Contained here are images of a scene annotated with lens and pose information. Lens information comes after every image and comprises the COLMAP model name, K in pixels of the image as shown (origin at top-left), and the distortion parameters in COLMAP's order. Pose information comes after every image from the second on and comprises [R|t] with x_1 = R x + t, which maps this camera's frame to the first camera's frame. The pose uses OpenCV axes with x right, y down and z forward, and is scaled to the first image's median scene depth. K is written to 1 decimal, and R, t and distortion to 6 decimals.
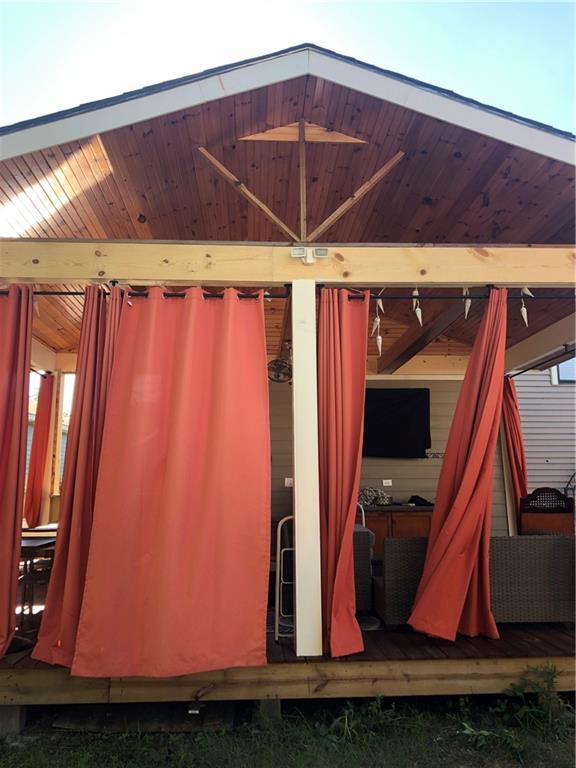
lens RADIAL K [[625.7, 0, 288.0], [0, 625.7, 384.0], [0, 0, 1]] dist [0.001264, 0.000630]
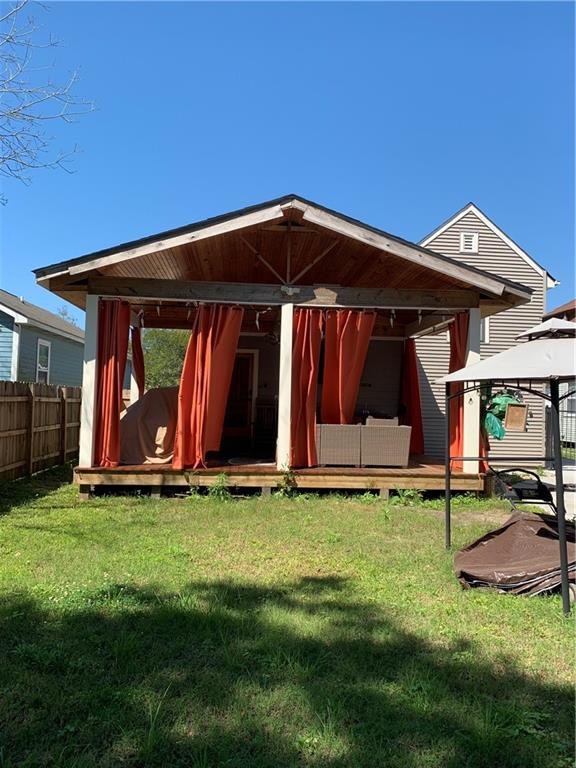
lens RADIAL K [[568.5, 0, 288.0], [0, 568.5, 384.0], [0, 0, 1]] dist [-0.000780, -0.000814]
pose [[0.999396, 0.031630, 0.014371, 0.007621], [-0.033208, 0.991263, 0.127653, -0.138898], [-0.010208, -0.128053, 0.991715, -0.938392]]
